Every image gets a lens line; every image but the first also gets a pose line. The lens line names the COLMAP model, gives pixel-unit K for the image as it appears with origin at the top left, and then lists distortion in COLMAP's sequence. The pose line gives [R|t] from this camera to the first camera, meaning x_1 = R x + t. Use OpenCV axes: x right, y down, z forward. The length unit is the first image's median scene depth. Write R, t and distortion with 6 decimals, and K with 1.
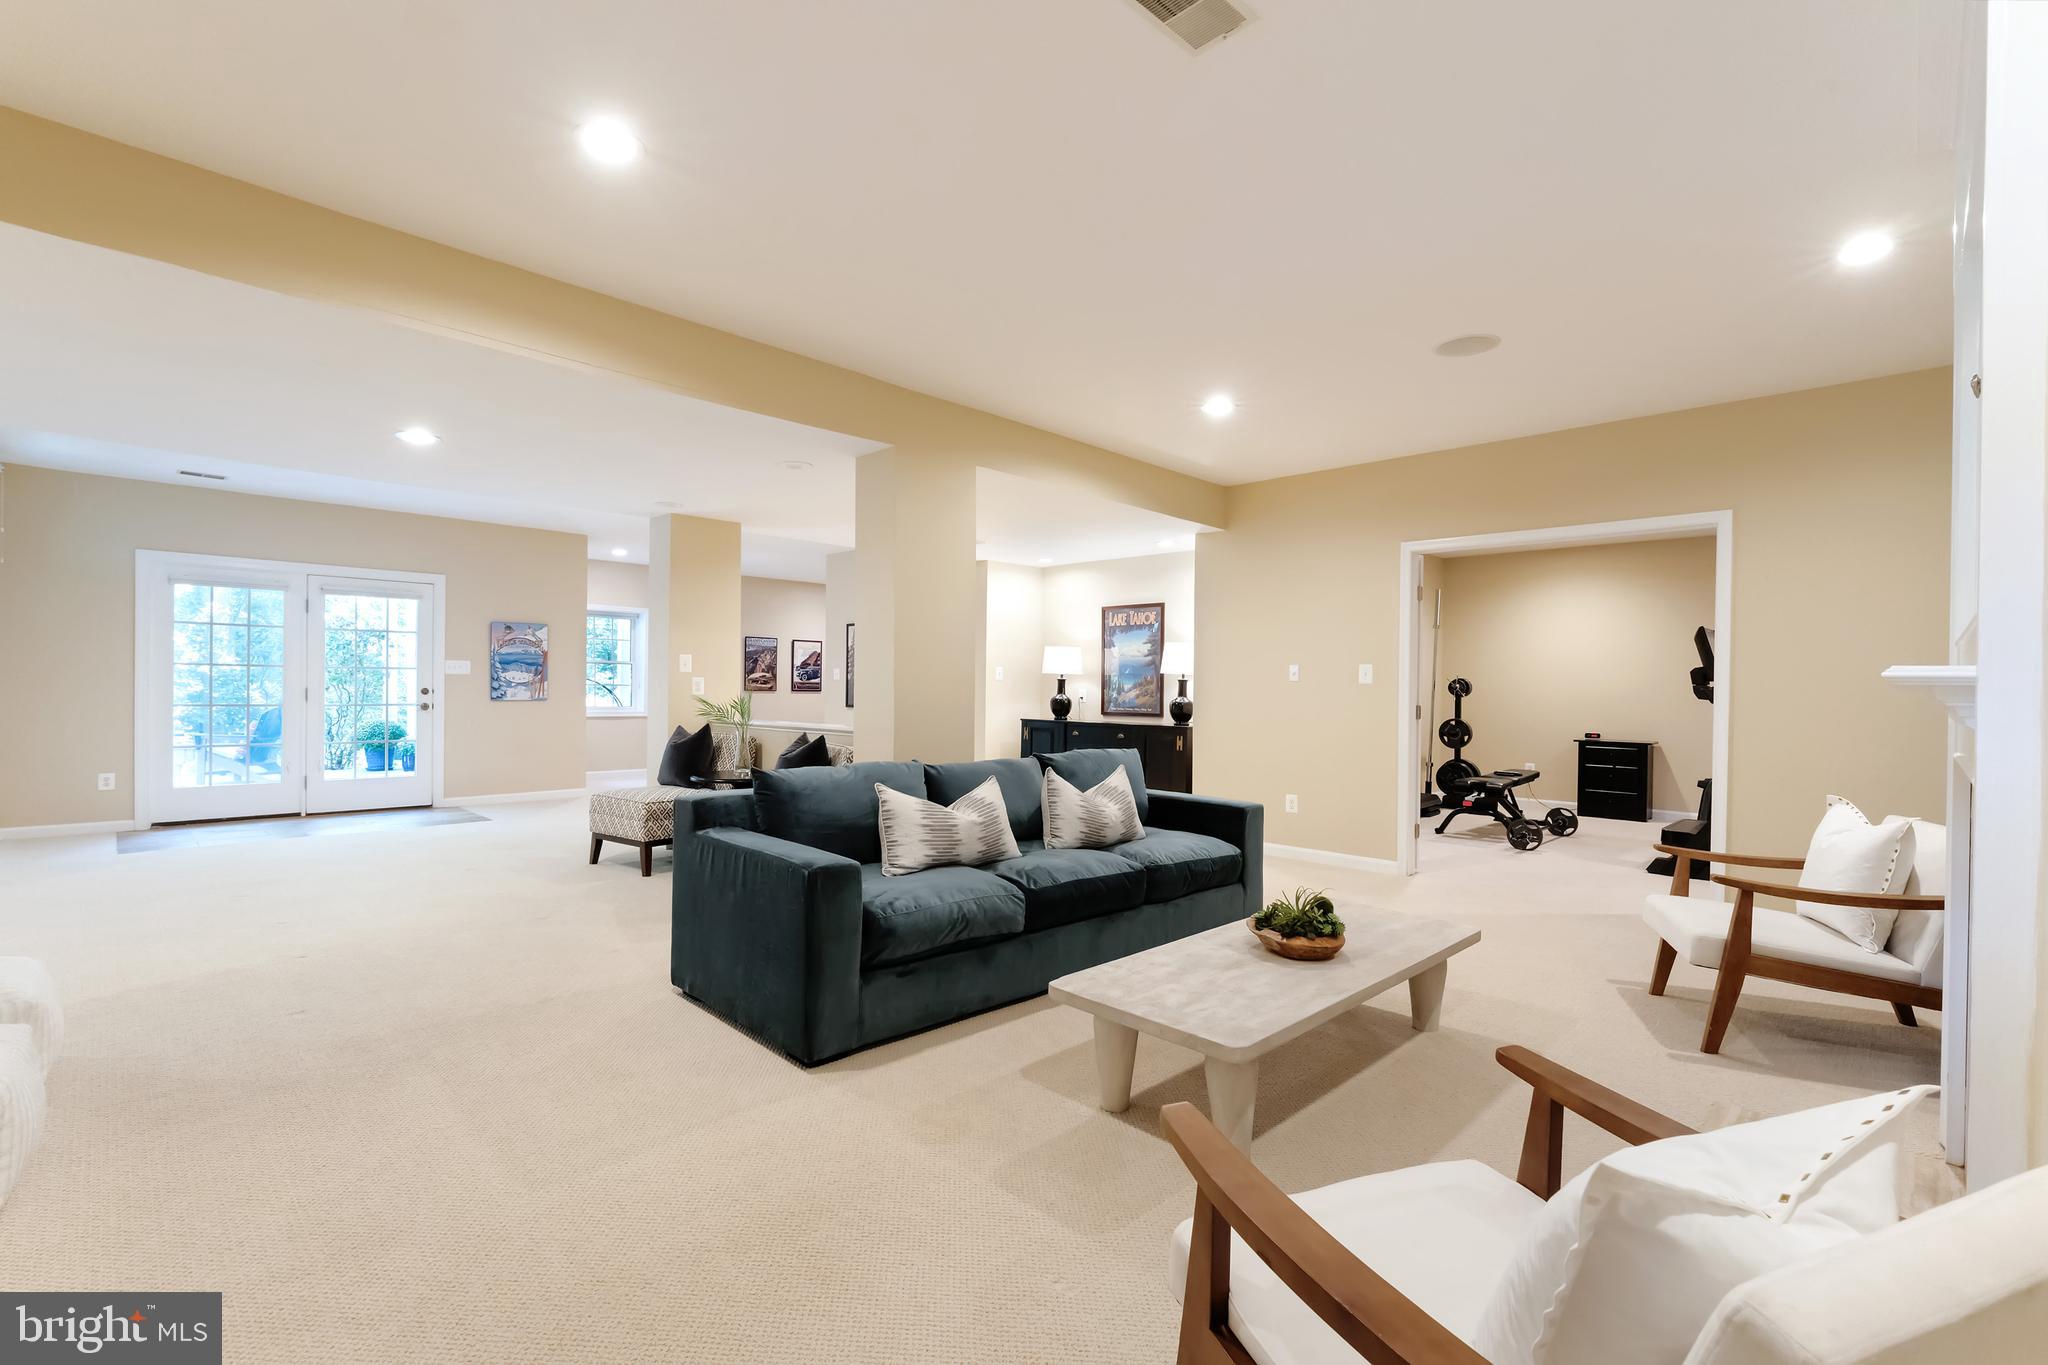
lens RADIAL K [[927.5, 0, 1024.2], [0, 927.5, 692.0], [0, 0, 1]] dist [0.003895, 0.000101]
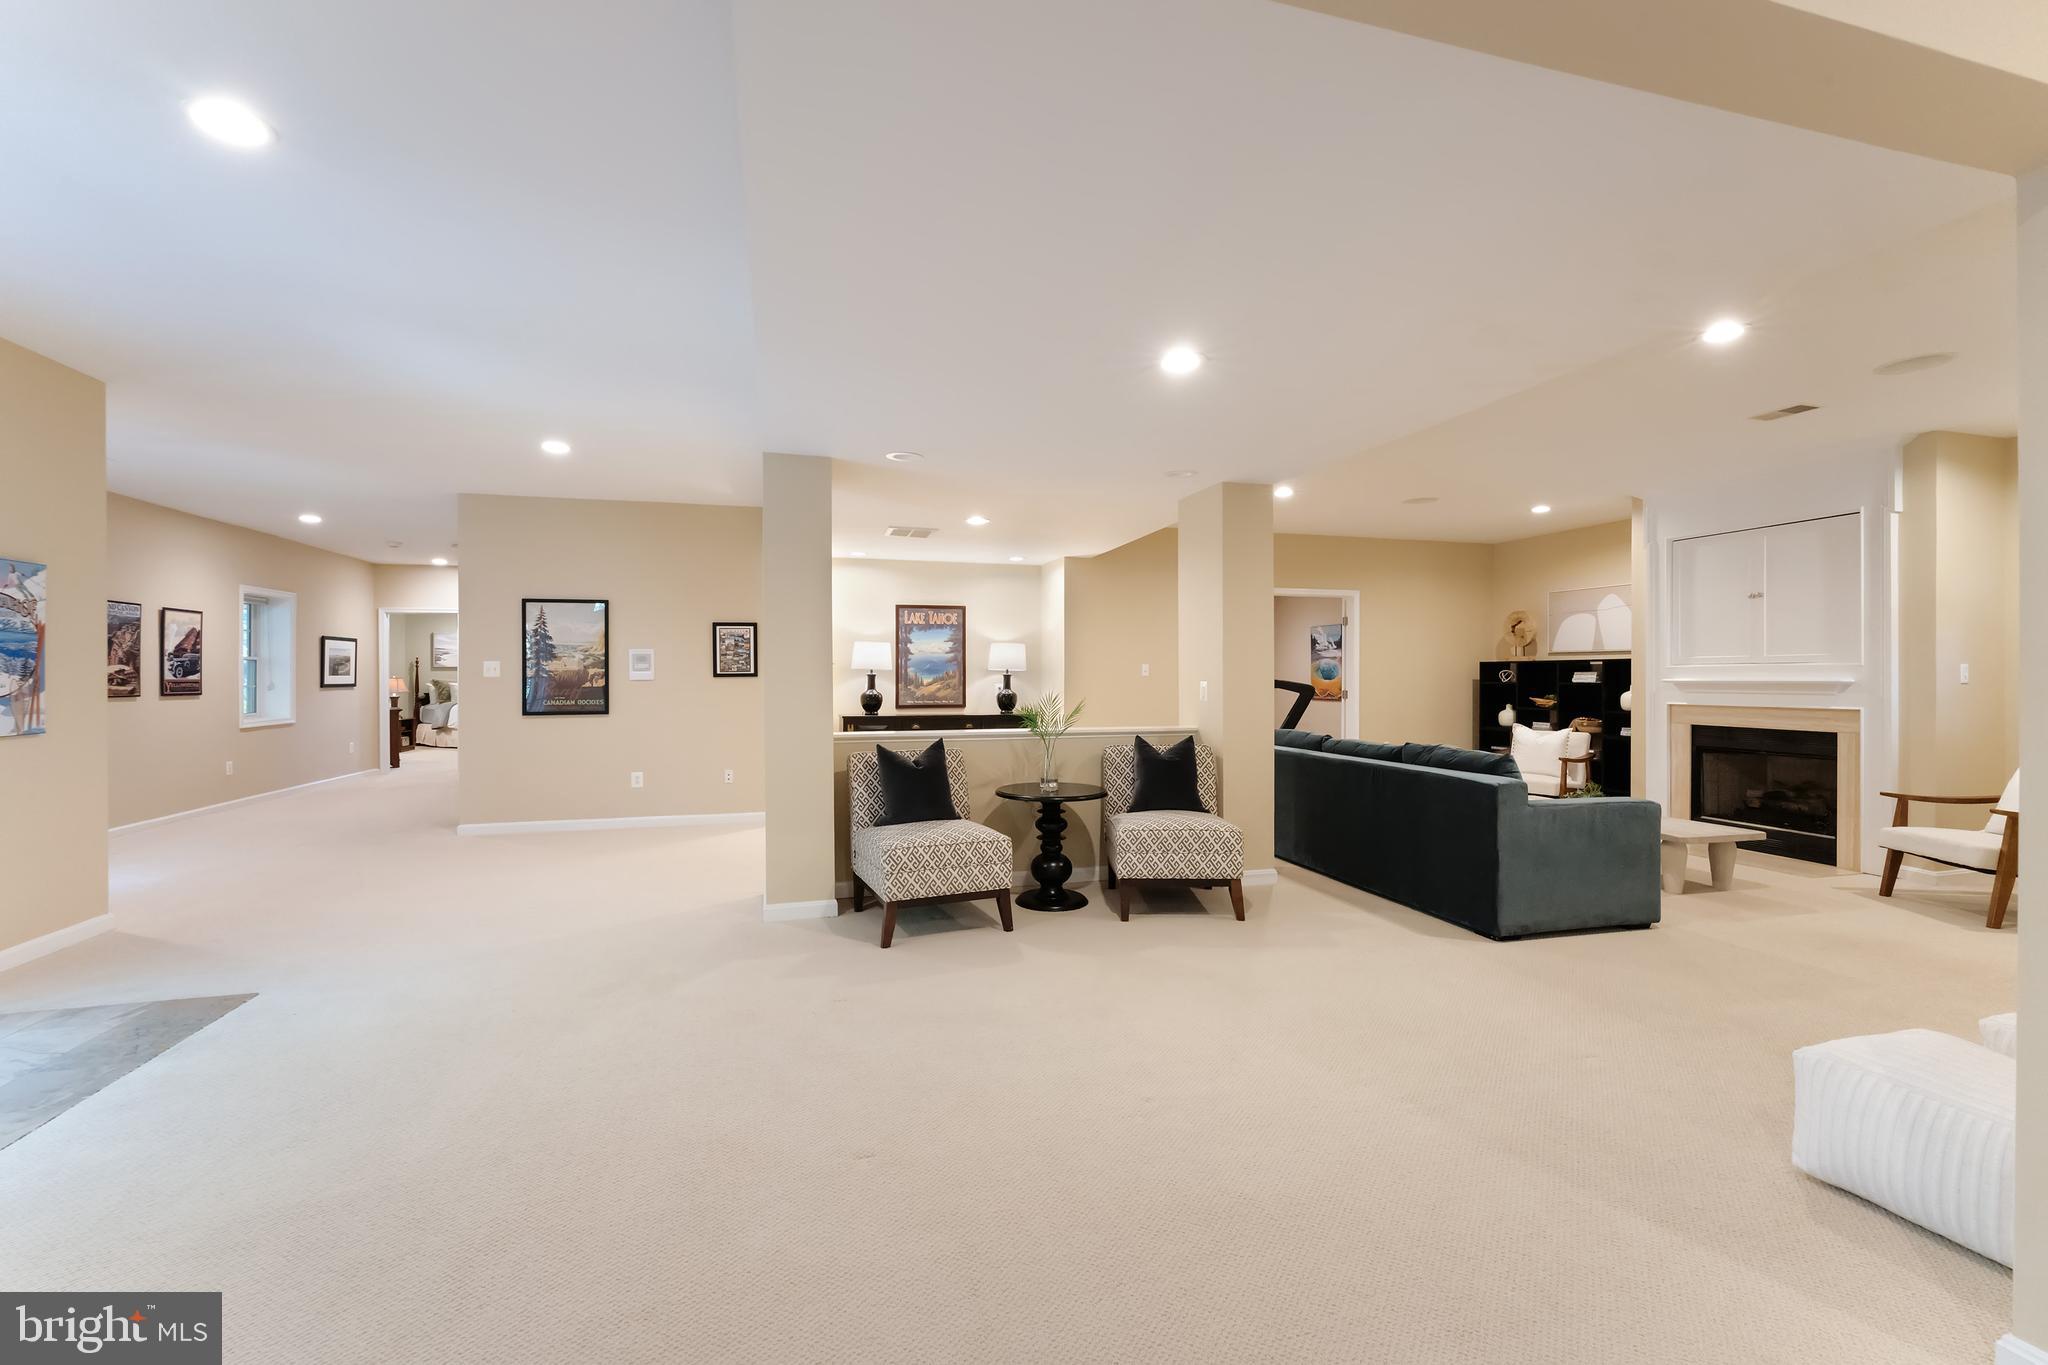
lens RADIAL K [[854.0, 0, 1010.9], [0, 854.0, 677.7], [0, 0, 1]] dist [-0.002934, 0.000539]
pose [[0.493077, -0.014867, 0.869859, -0.688507], [0.010937, 0.999881, 0.010890, -0.018913], [-0.869917, 0.004144, 0.493181, 0.415968]]
